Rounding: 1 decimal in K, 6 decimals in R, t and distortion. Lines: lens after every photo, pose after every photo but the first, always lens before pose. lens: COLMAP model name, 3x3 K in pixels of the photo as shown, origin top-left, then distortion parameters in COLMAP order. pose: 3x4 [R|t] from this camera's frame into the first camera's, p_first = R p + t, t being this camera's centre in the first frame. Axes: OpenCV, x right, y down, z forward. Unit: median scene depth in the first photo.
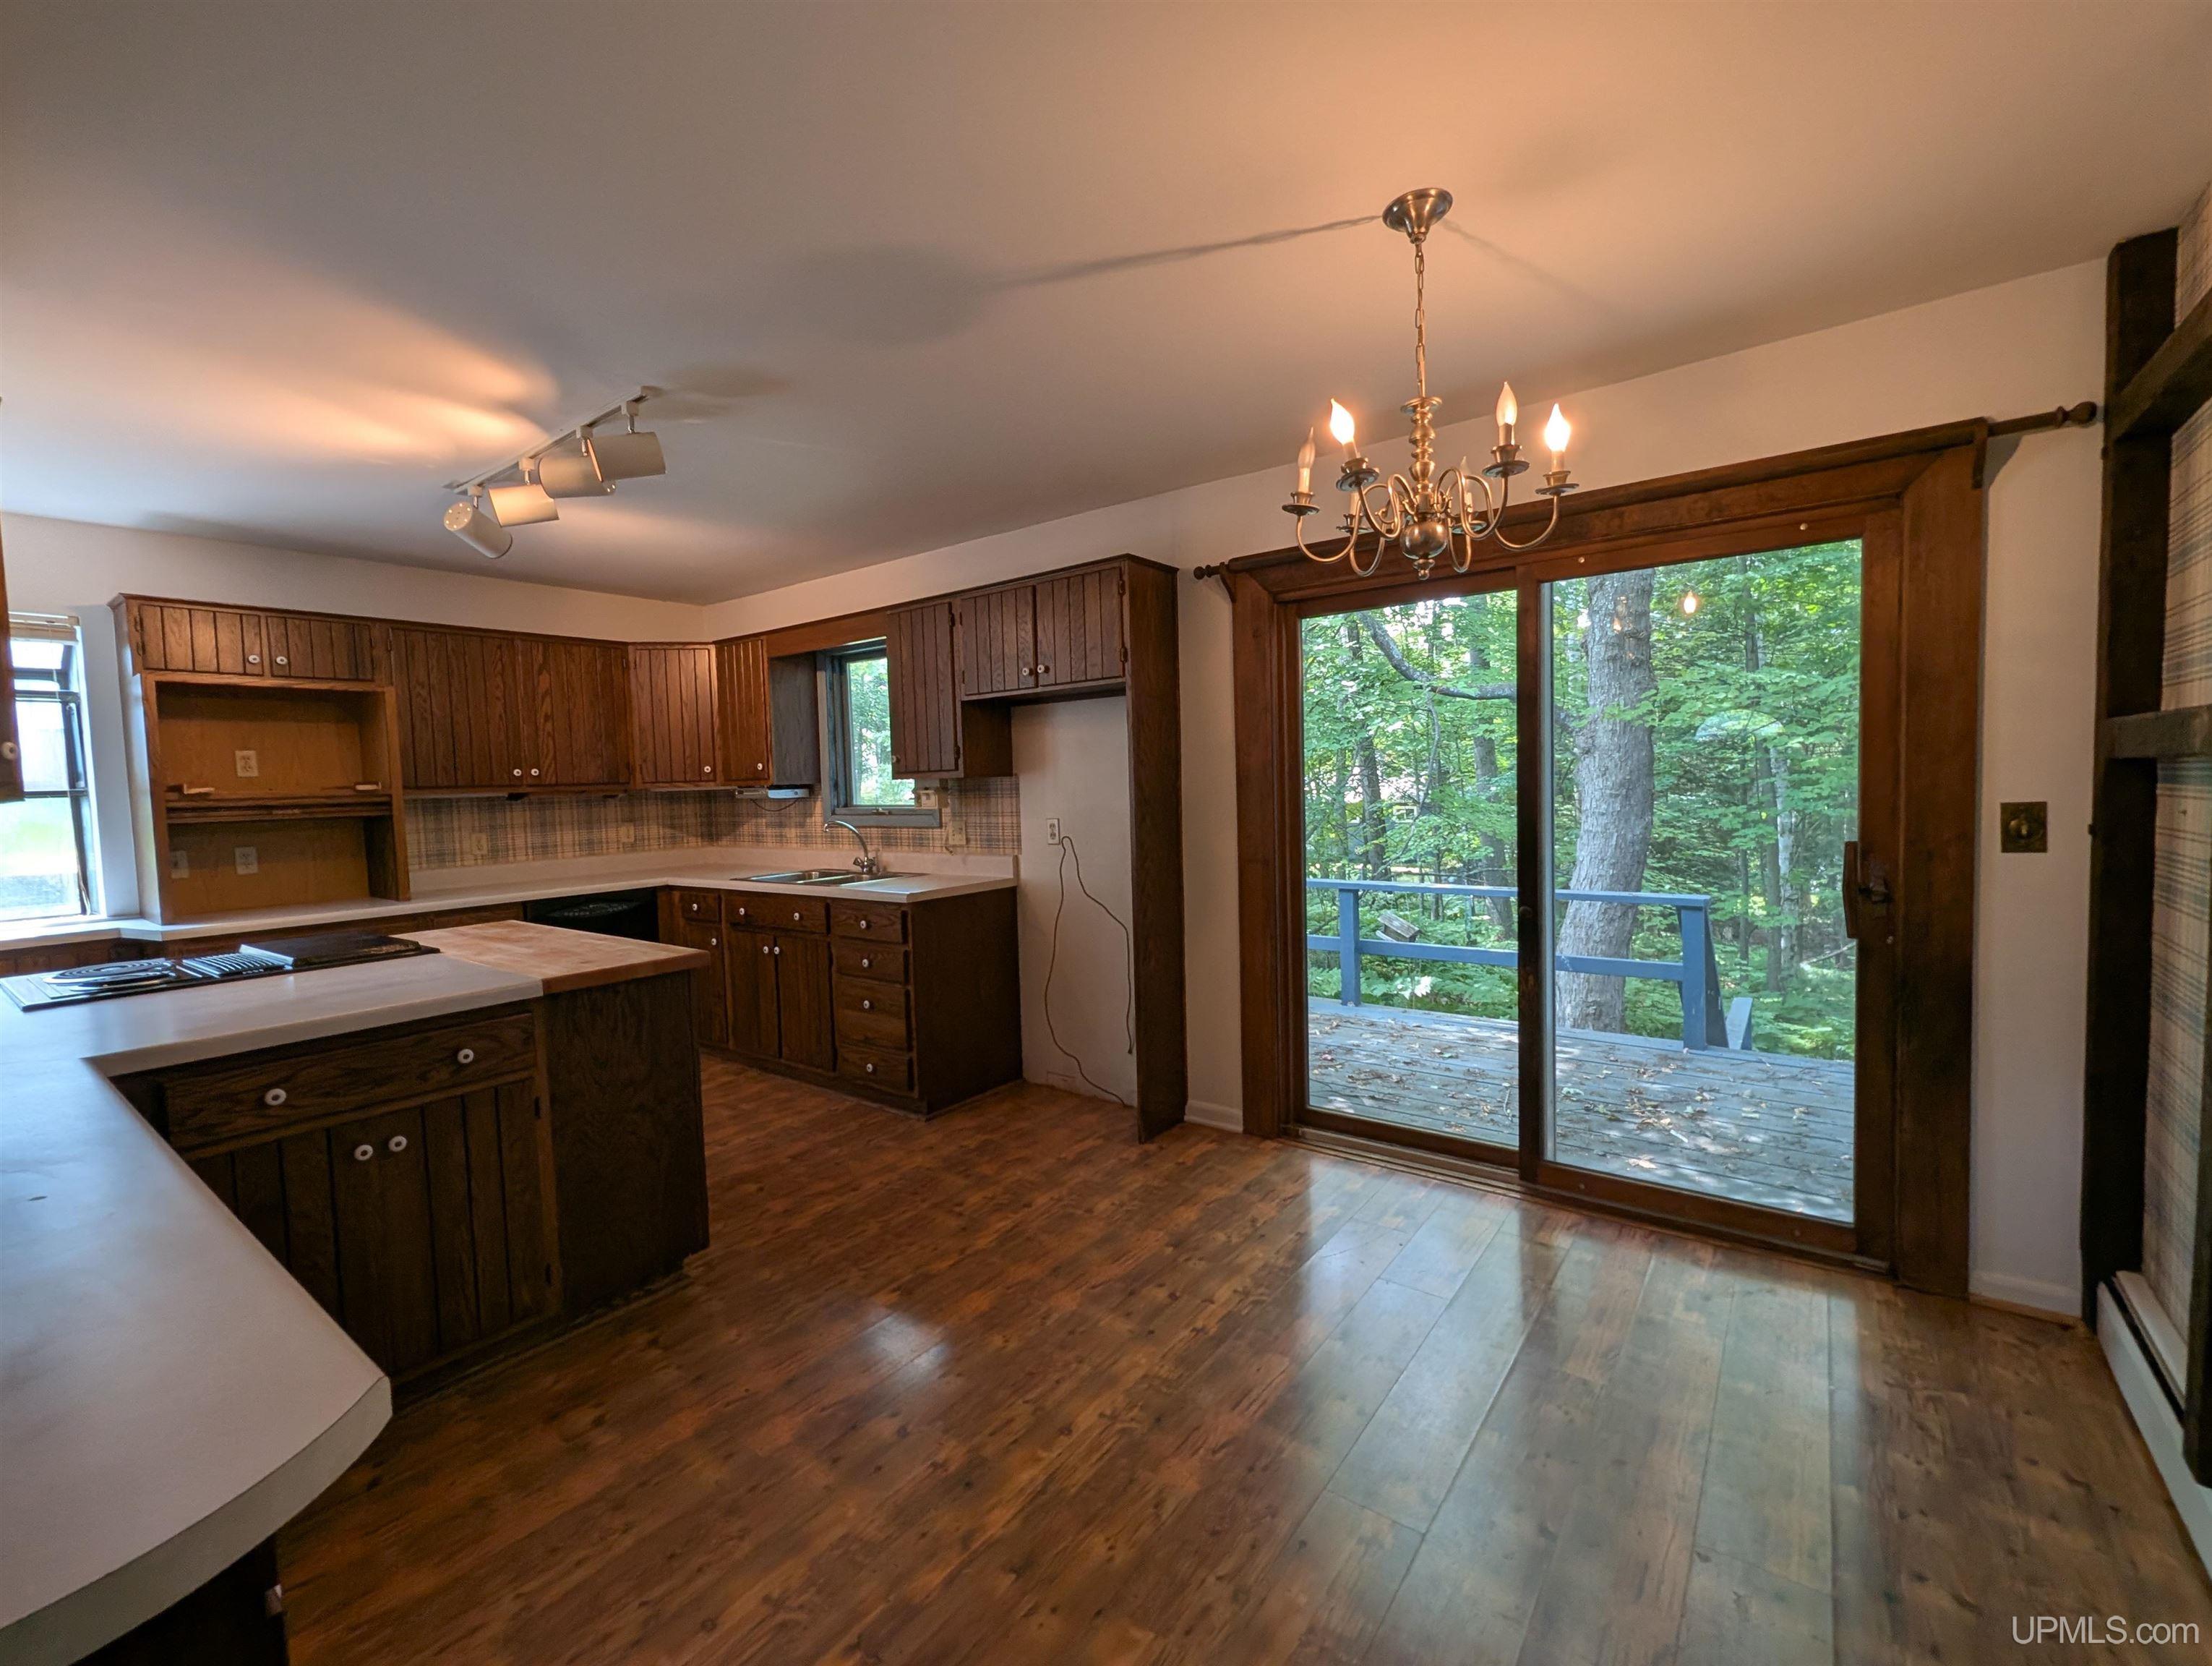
lens RADIAL K [[940.3, 0, 1107.4], [0, 940.3, 831.7], [0, 0, 1]] dist [0.001129, -0.000200]
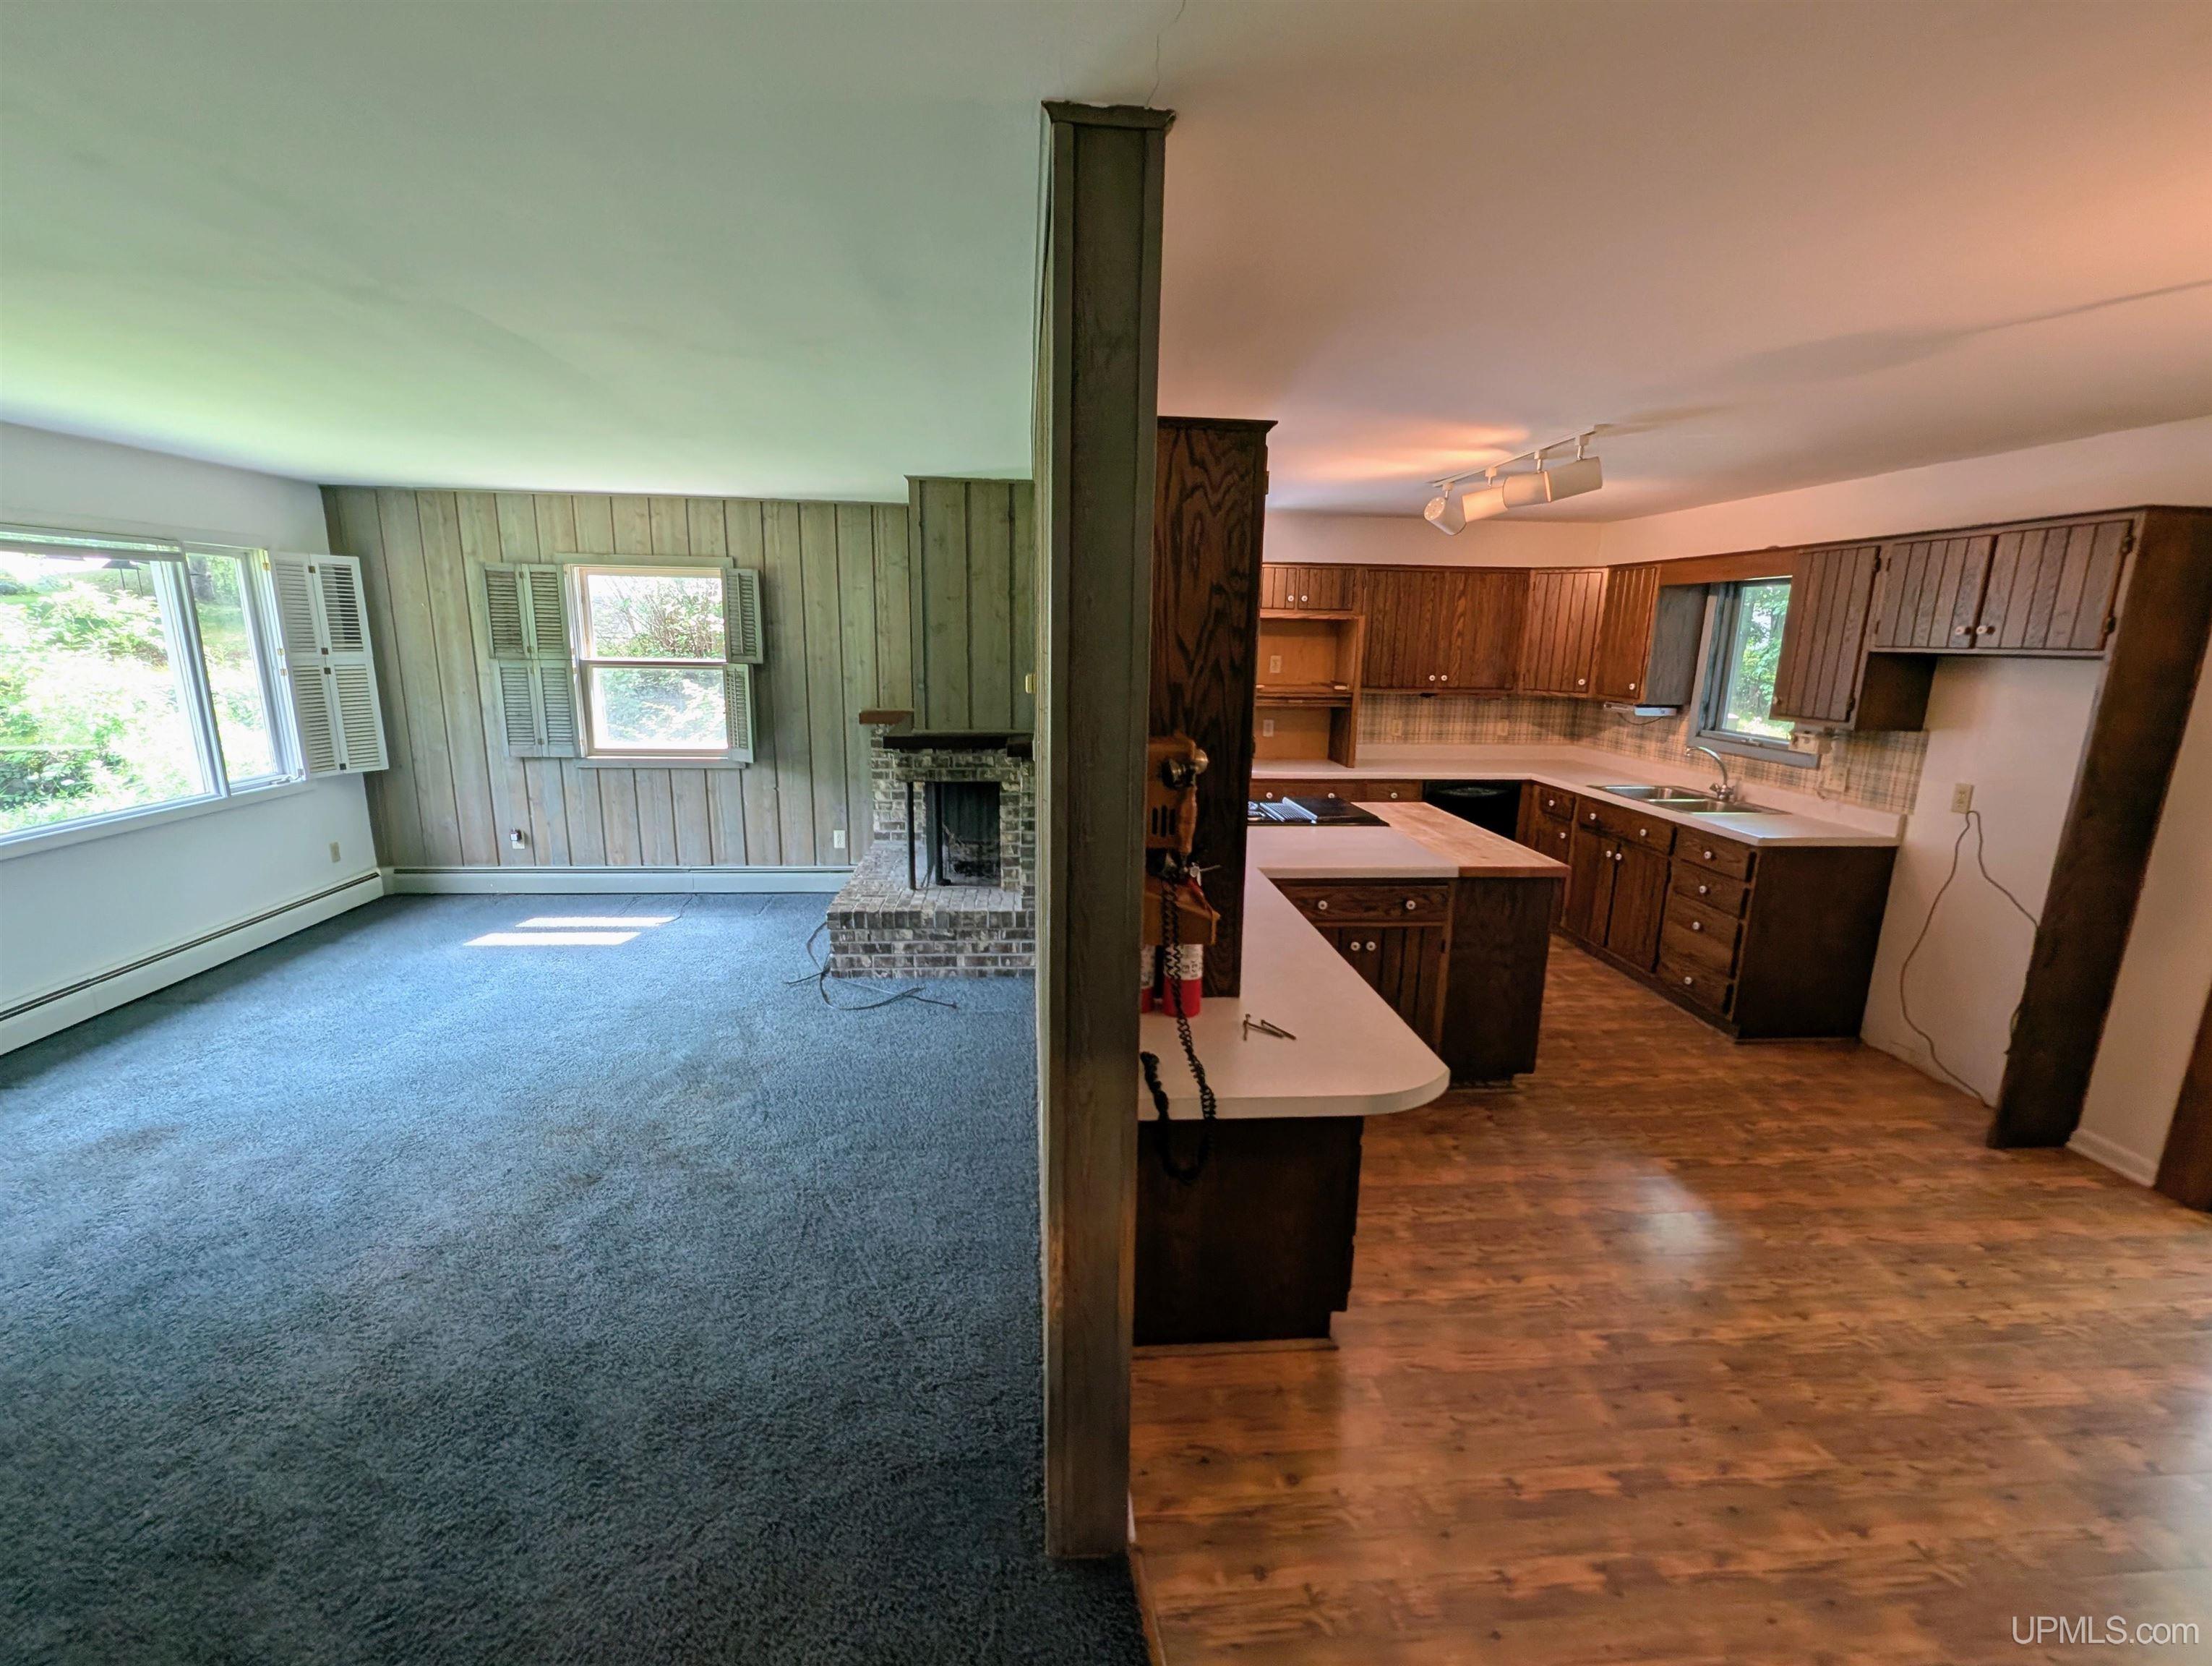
lens RADIAL K [[940.3, 0, 1107.4], [0, 940.3, 831.7], [0, 0, 1]] dist [0.001129, -0.000200]
pose [[0.664814, 0.198158, -0.720247, 0.063779], [-0.078895, 0.977408, 0.196087, -0.094480], [0.742831, -0.073538, 0.665428, -0.266110]]
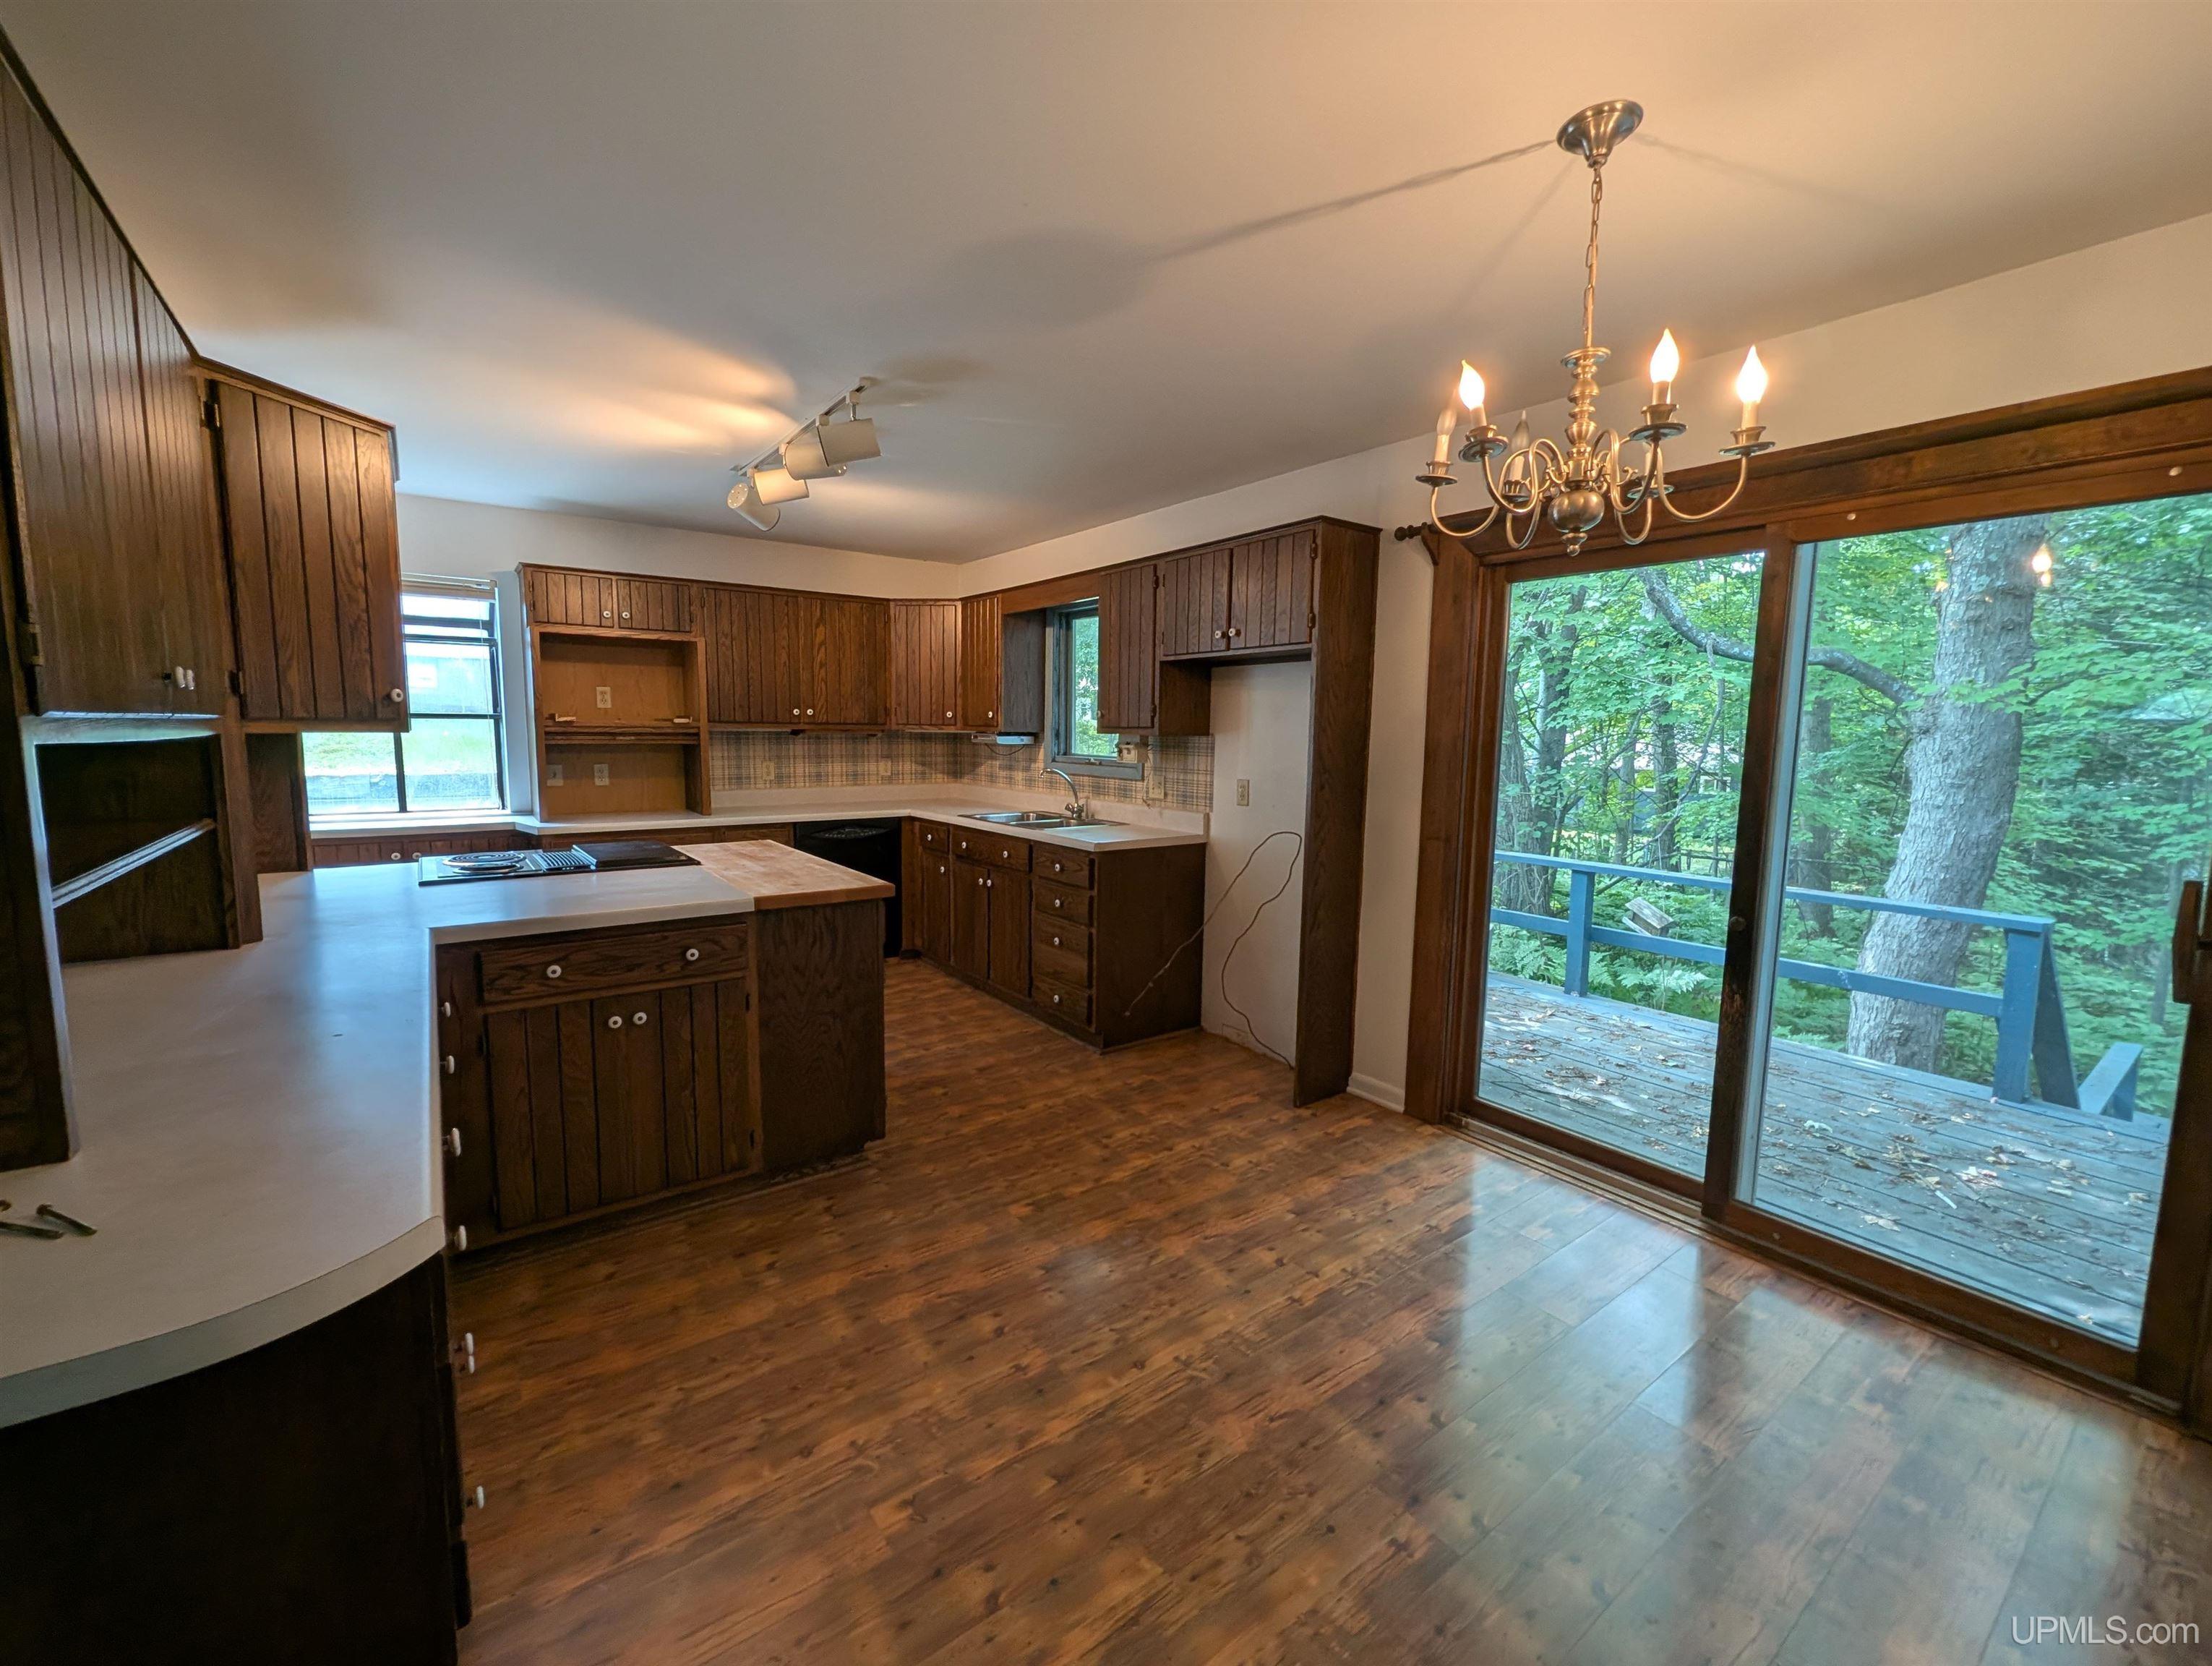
lens RADIAL K [[914.5, 0, 1107.5], [0, 914.5, 828.7], [0, 0, 1]] dist [0.003545, -0.002146]
pose [[0.957873, 0.074853, -0.277264, 0.090323], [-0.058610, 0.996068, 0.066427, -0.020846], [0.281147, -0.047378, 0.958495, 0.011444]]
